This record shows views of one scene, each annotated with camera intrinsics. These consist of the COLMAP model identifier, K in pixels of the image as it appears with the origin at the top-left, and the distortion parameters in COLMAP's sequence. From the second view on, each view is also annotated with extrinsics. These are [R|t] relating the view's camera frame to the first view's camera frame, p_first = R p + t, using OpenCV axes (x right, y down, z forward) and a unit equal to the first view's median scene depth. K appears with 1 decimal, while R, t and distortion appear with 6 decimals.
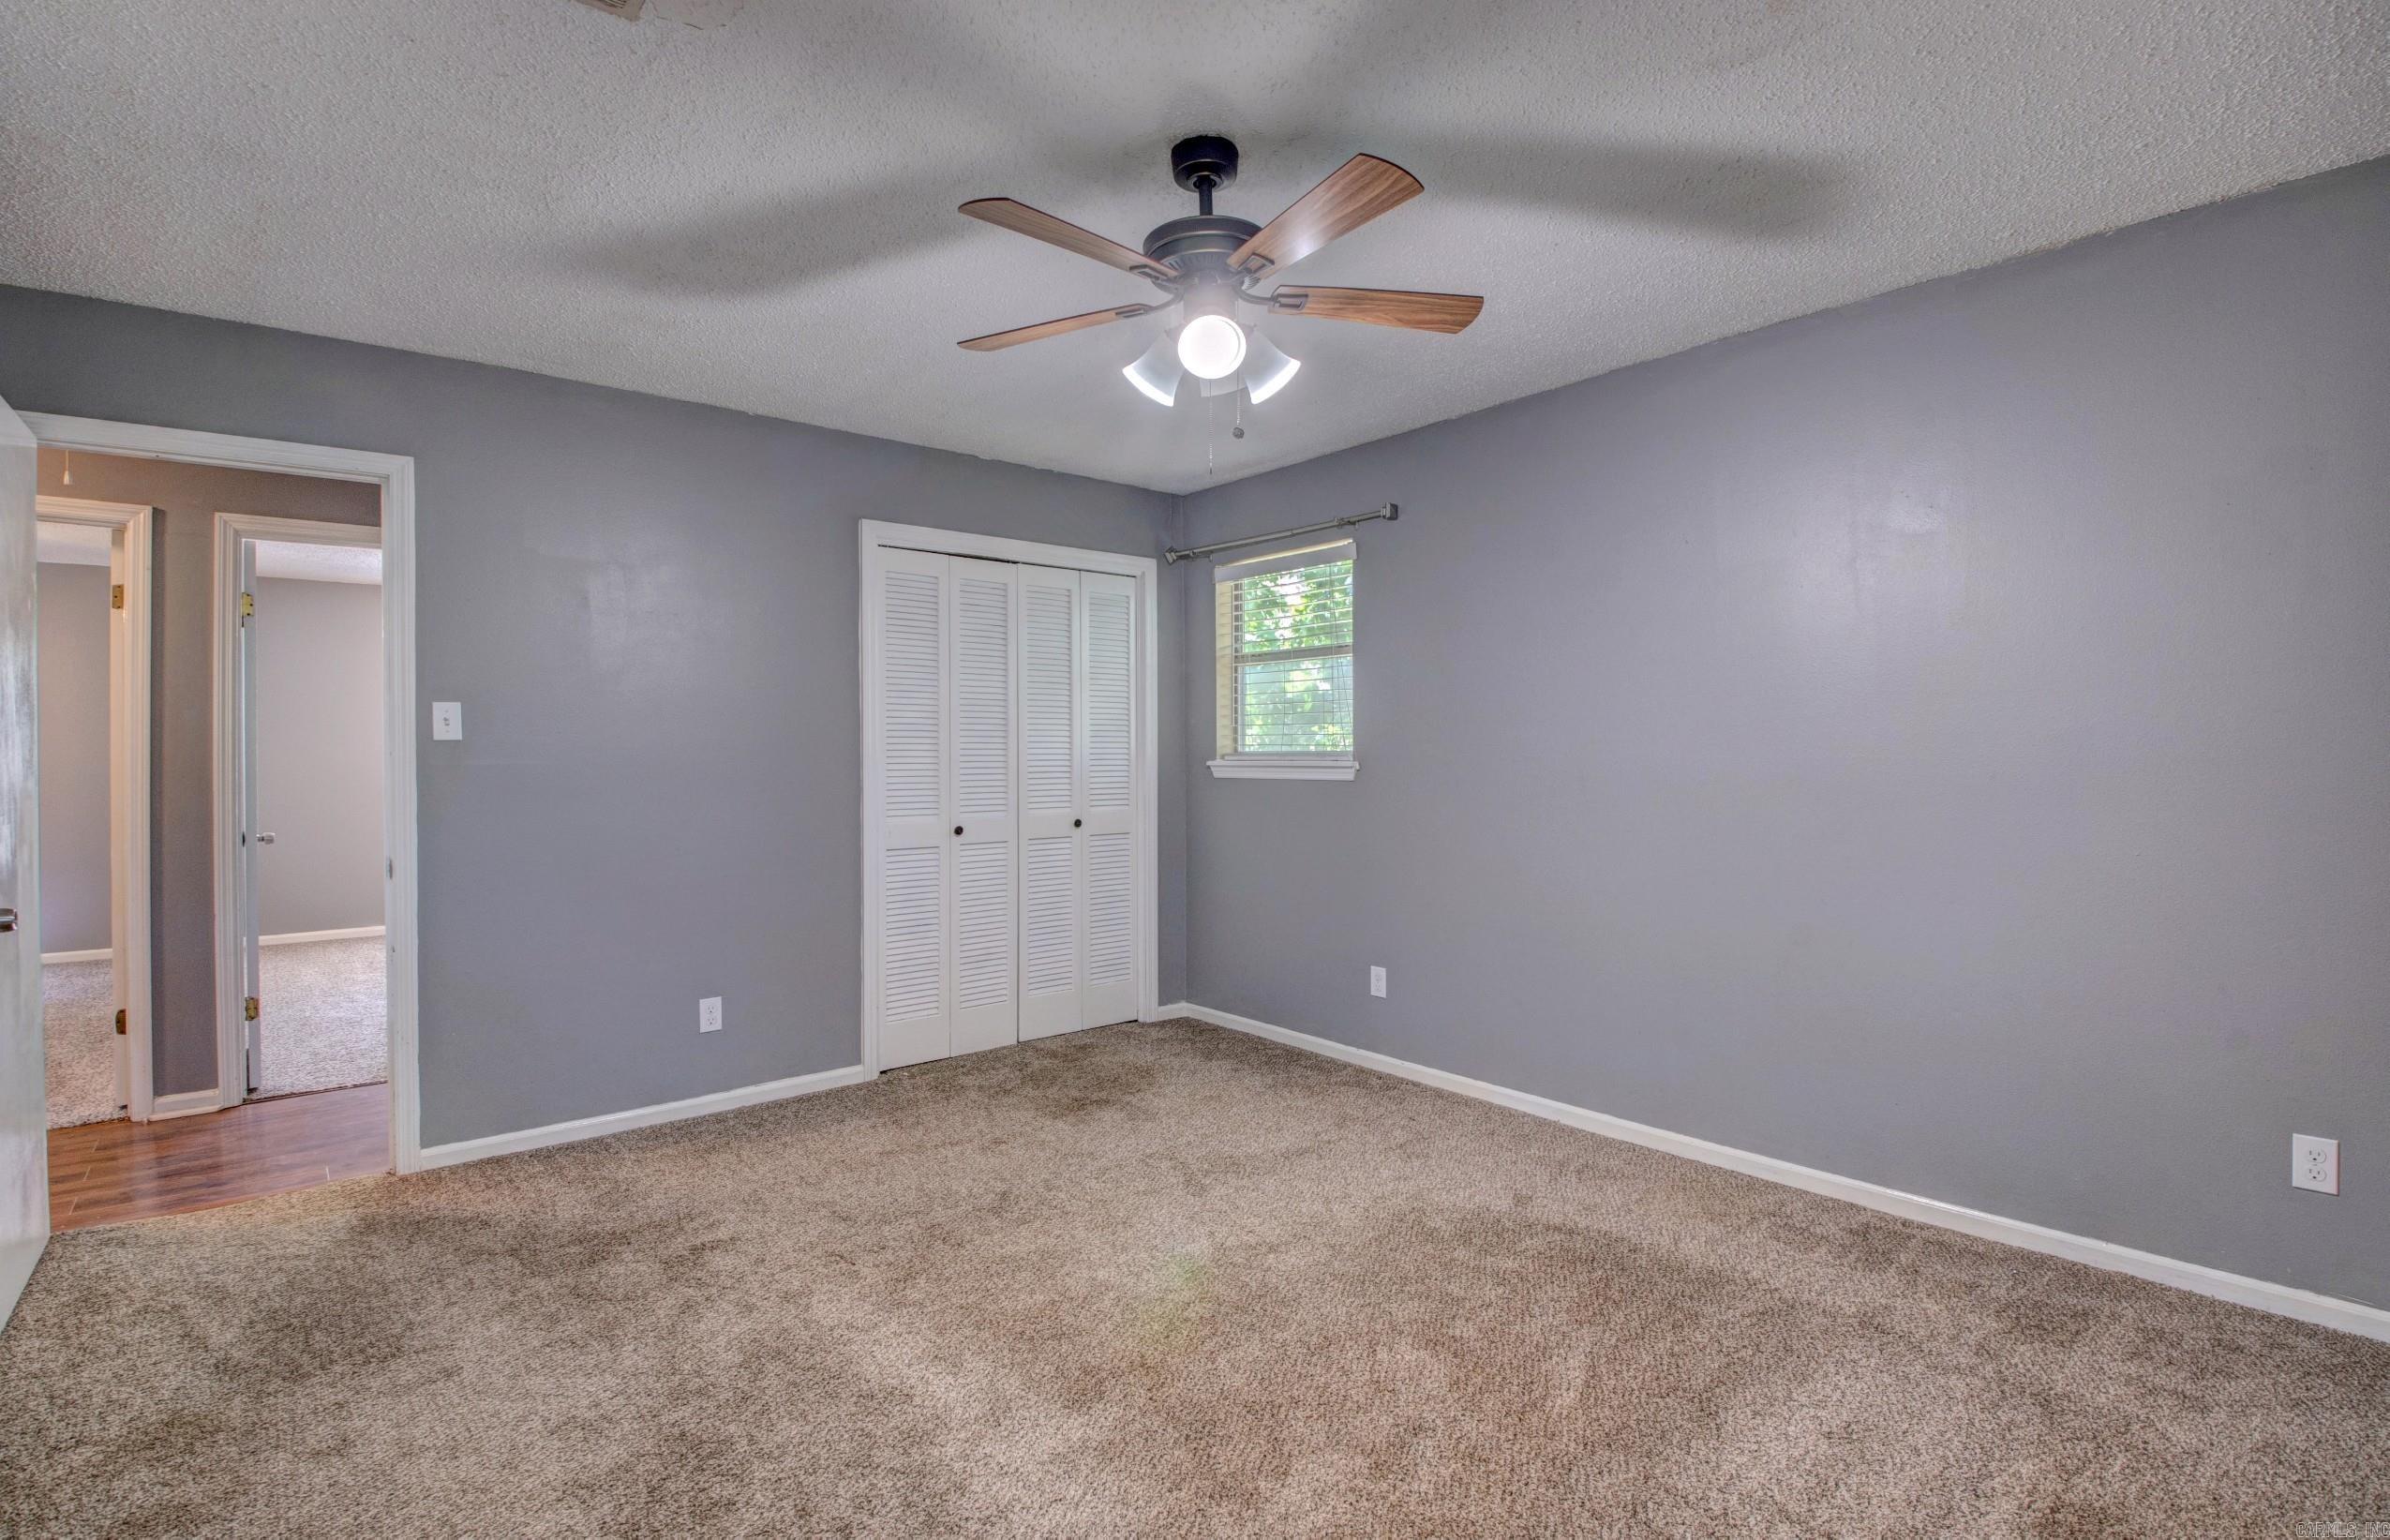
lens RADIAL K [[1108.3, 0, 1195.0], [0, 1108.3, 770.0], [0, 0, 1]] dist [0.012914, -0.021386]
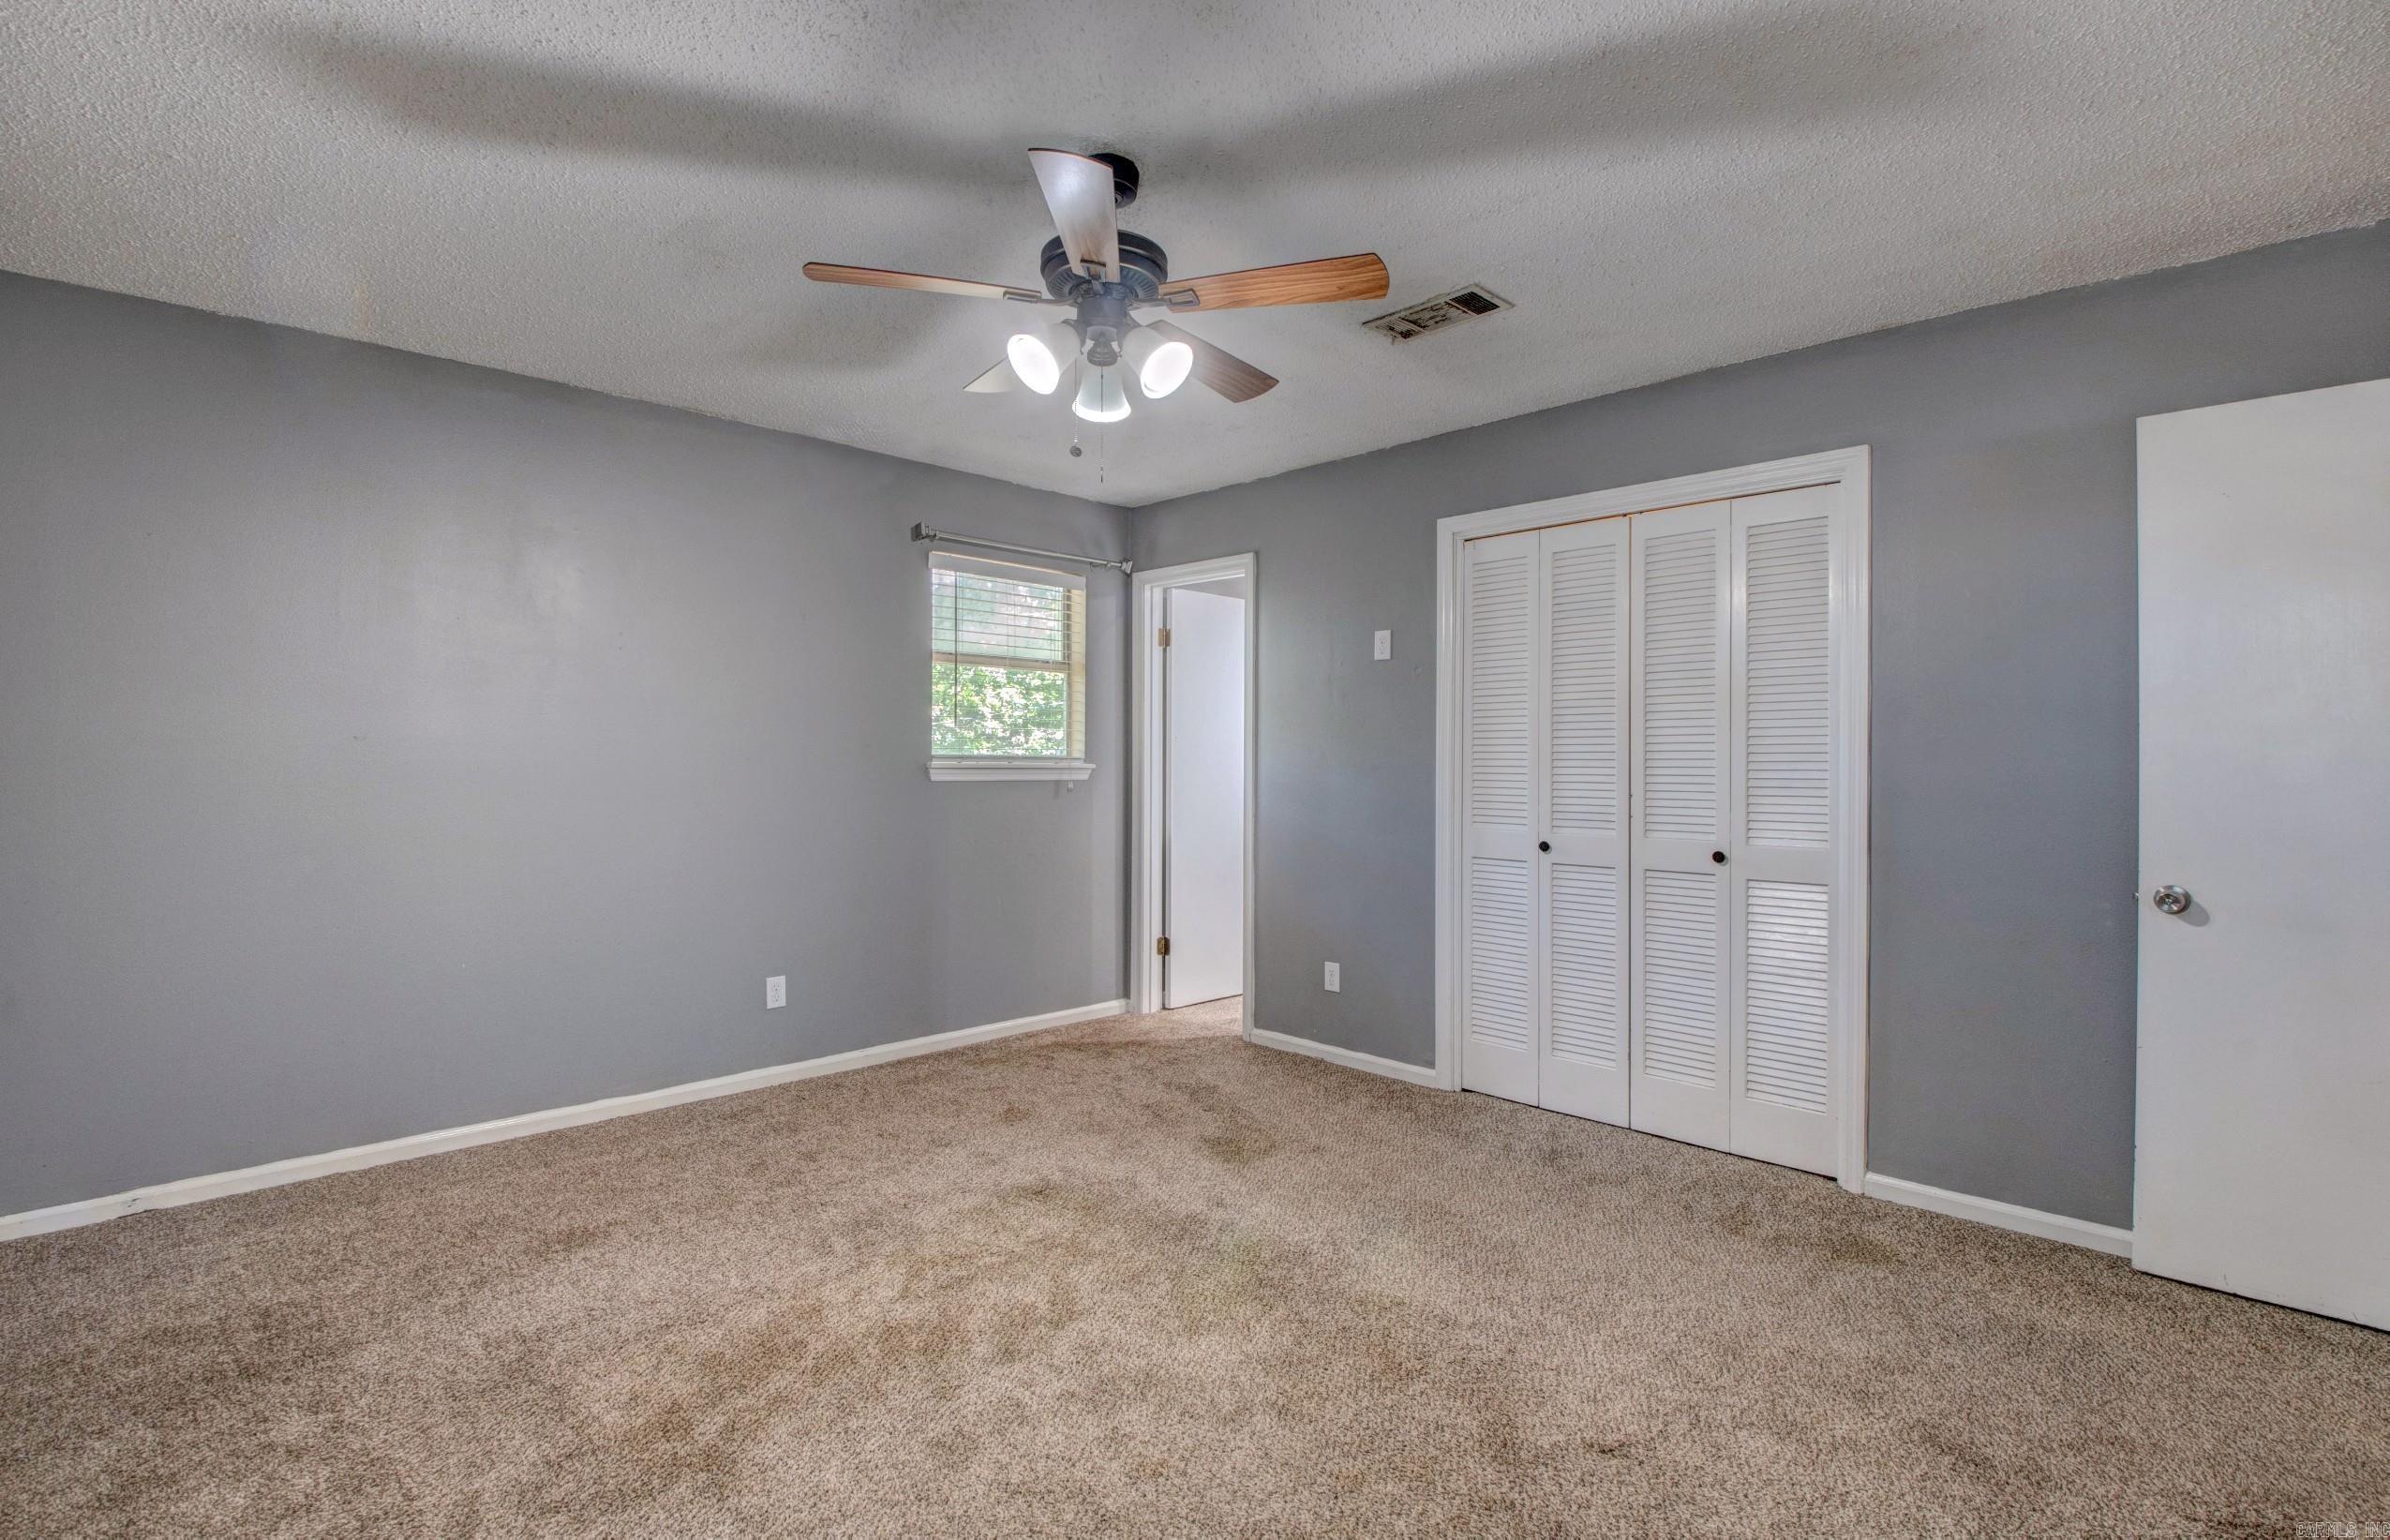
lens RADIAL K [[1136.1, 0, 1186.4], [0, 1136.1, 763.2], [0, 0, 1]] dist [0.037744, -0.040387]
pose [[-0.996564, 0.003606, -0.082747, 0.017753], [0.001847, 0.999771, 0.021326, -0.022336], [0.082805, 0.021100, -0.996342, 1.402379]]
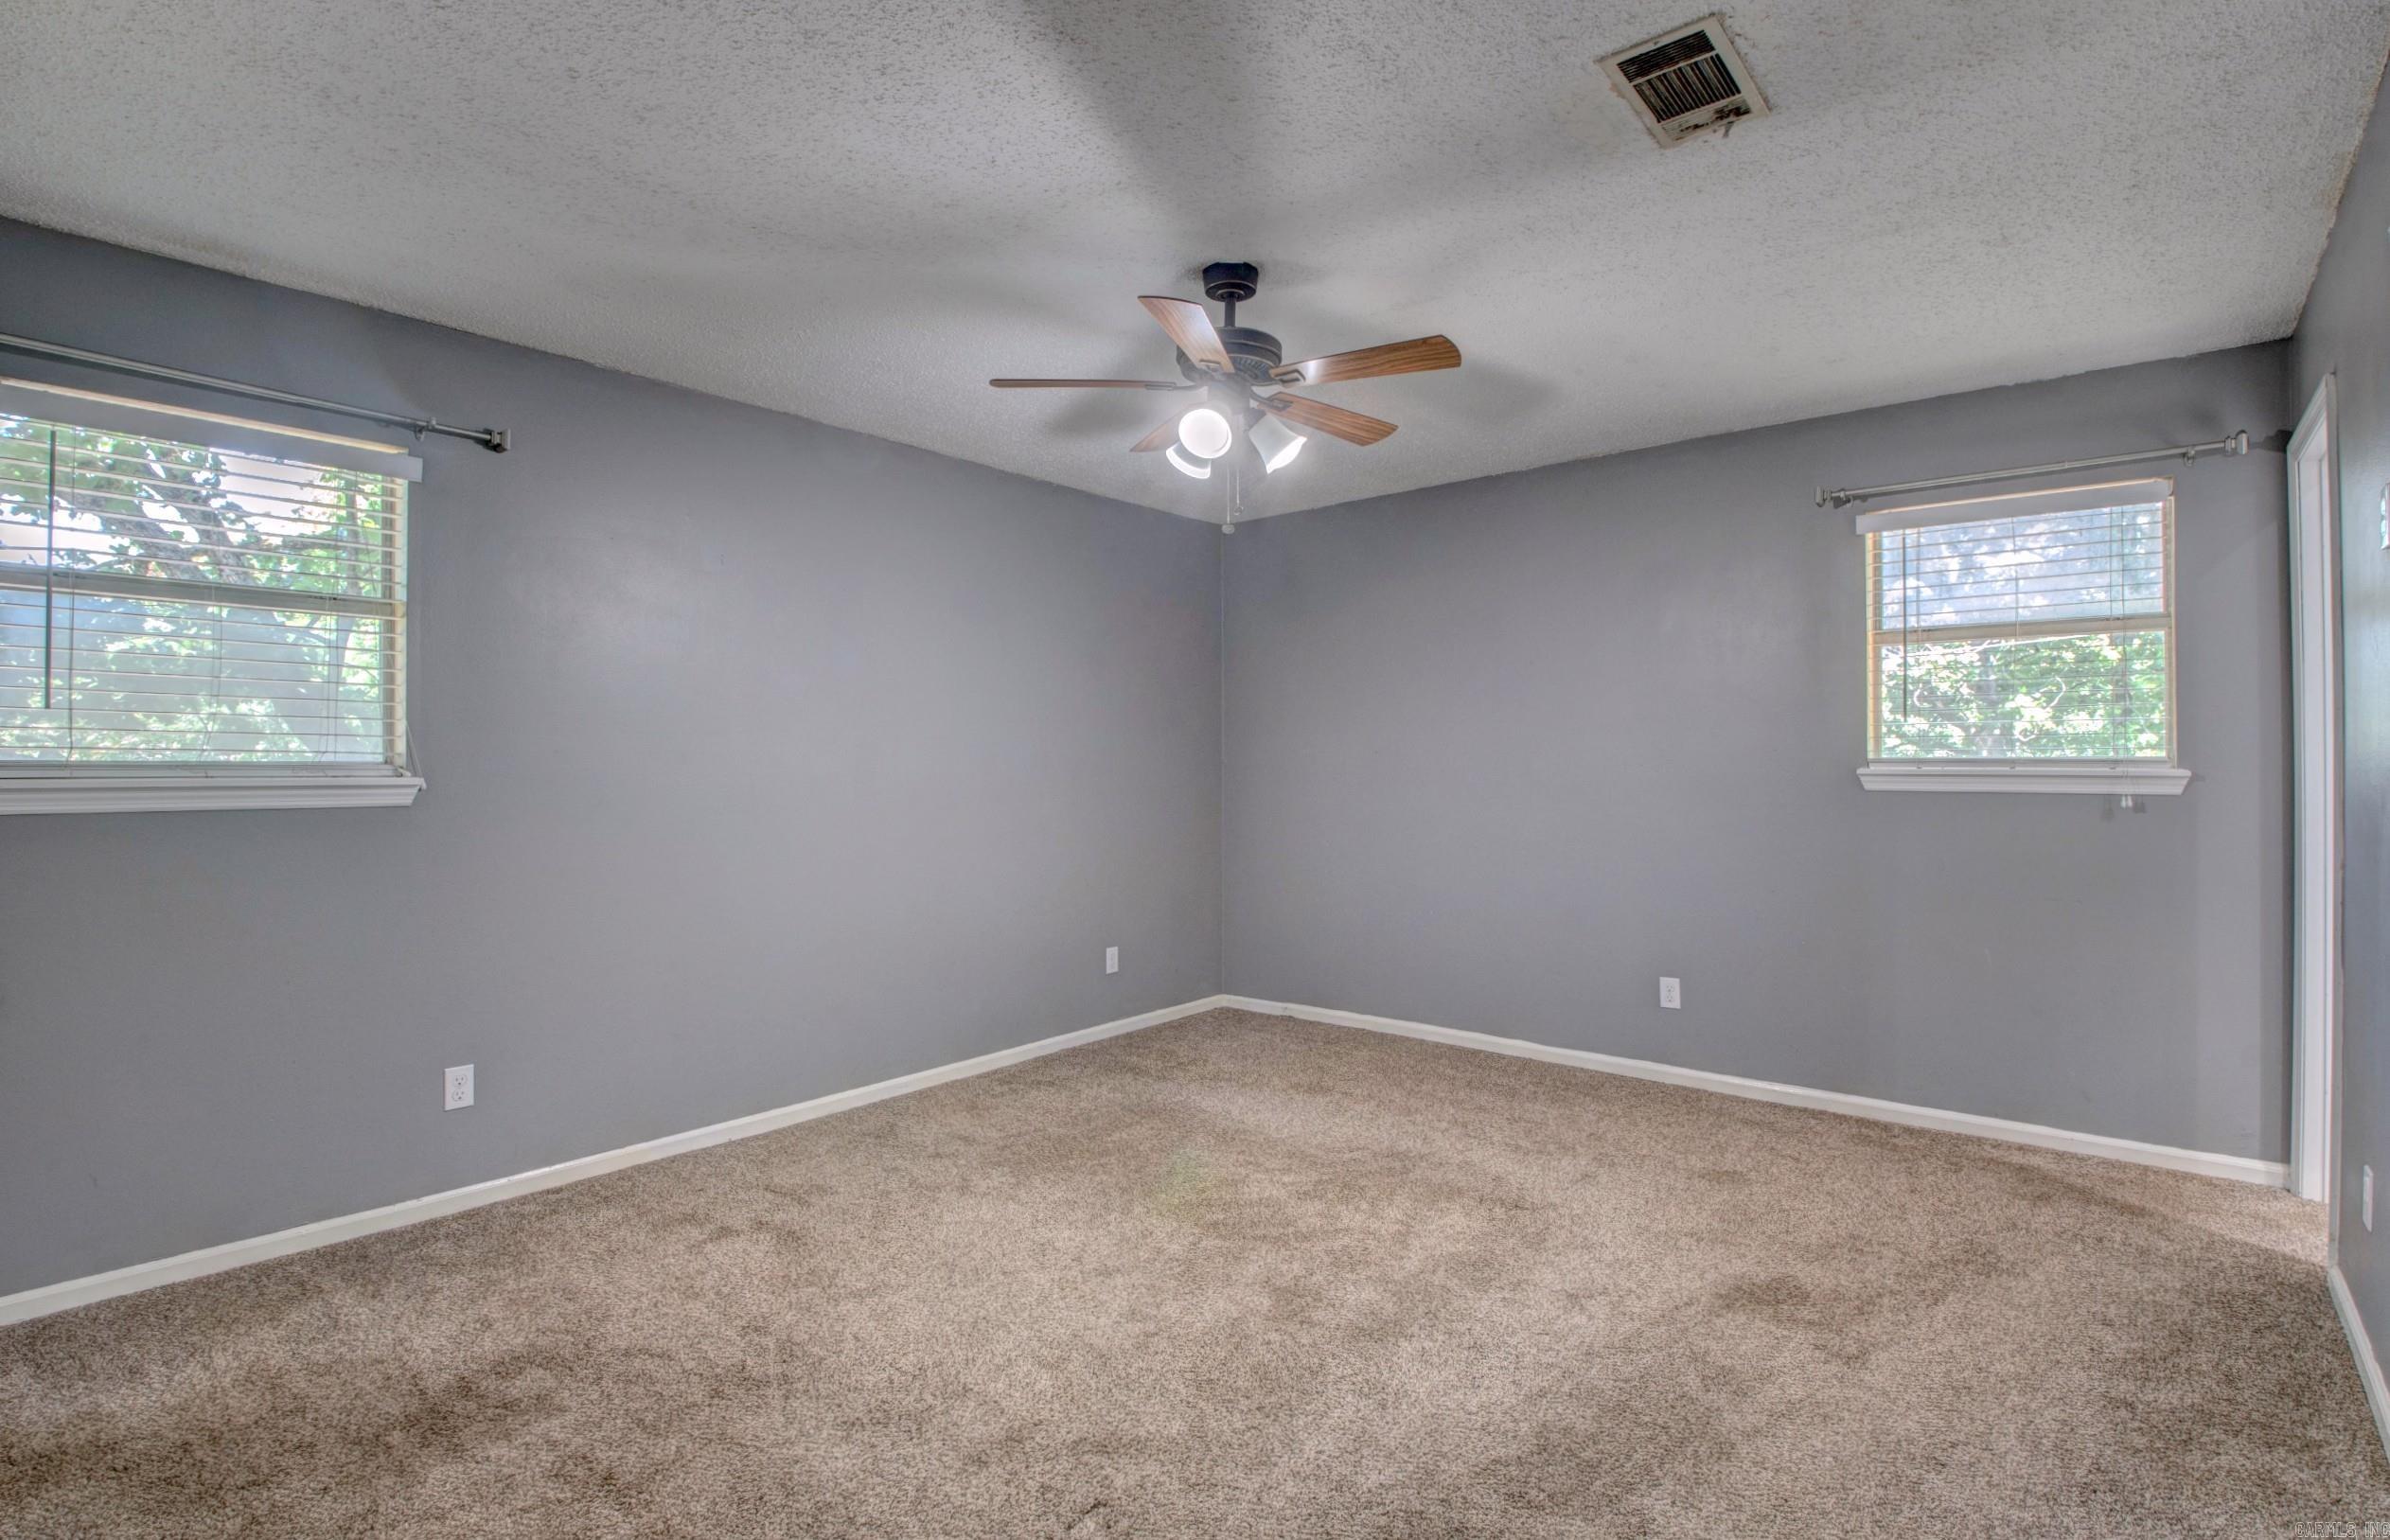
lens RADIAL K [[1136.1, 0, 1186.4], [0, 1136.1, 763.2], [0, 0, 1]] dist [0.037744, -0.040387]
pose [[-0.167910, 0.010246, 0.985749, -0.826869], [0.018766, 0.999798, -0.007196, -0.003132], [-0.985624, 0.017290, -0.168068, 0.856282]]
